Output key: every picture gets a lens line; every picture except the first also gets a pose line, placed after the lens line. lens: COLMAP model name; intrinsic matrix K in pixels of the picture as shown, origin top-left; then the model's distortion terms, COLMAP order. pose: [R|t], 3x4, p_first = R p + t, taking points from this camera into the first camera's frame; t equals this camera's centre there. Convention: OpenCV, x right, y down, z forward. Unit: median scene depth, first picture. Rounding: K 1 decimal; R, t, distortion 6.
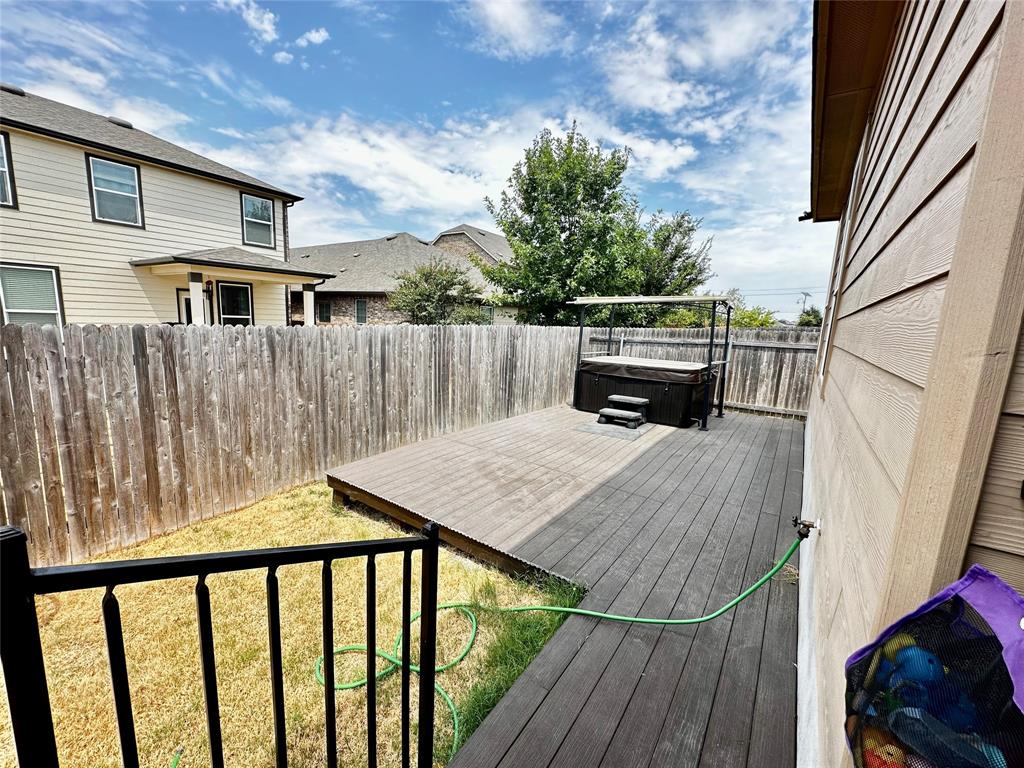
lens RADIAL K [[407.2, 0, 513.6], [0, 407.2, 384.3], [0, 0, 1]] dist [-0.003174, 0.000691]
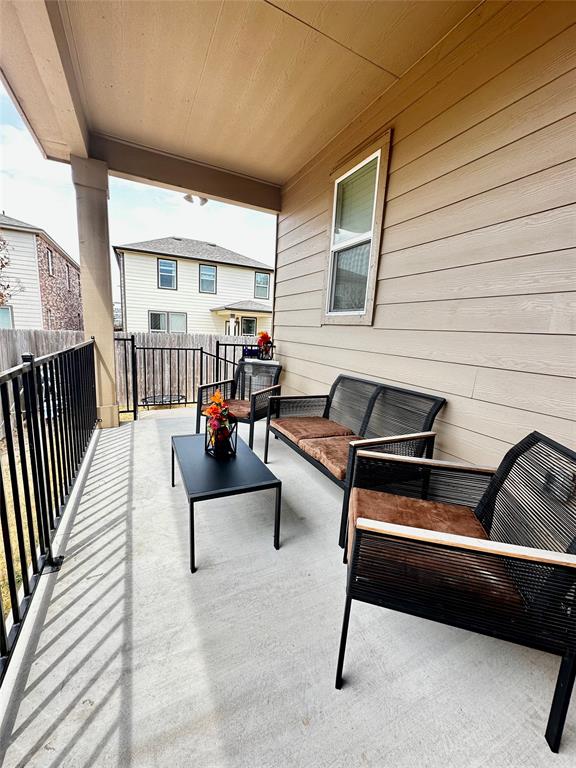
lens RADIAL K [[305.4, 0, 287.0], [0, 305.4, 386.3], [0, 0, 1]] dist [-0.003174, 0.000691]
pose [[0.879610, 0.090202, -0.467064, 0.266935], [-0.094068, 0.995451, 0.015091, 0.056877], [0.466301, 0.030661, 0.884094, -0.290283]]
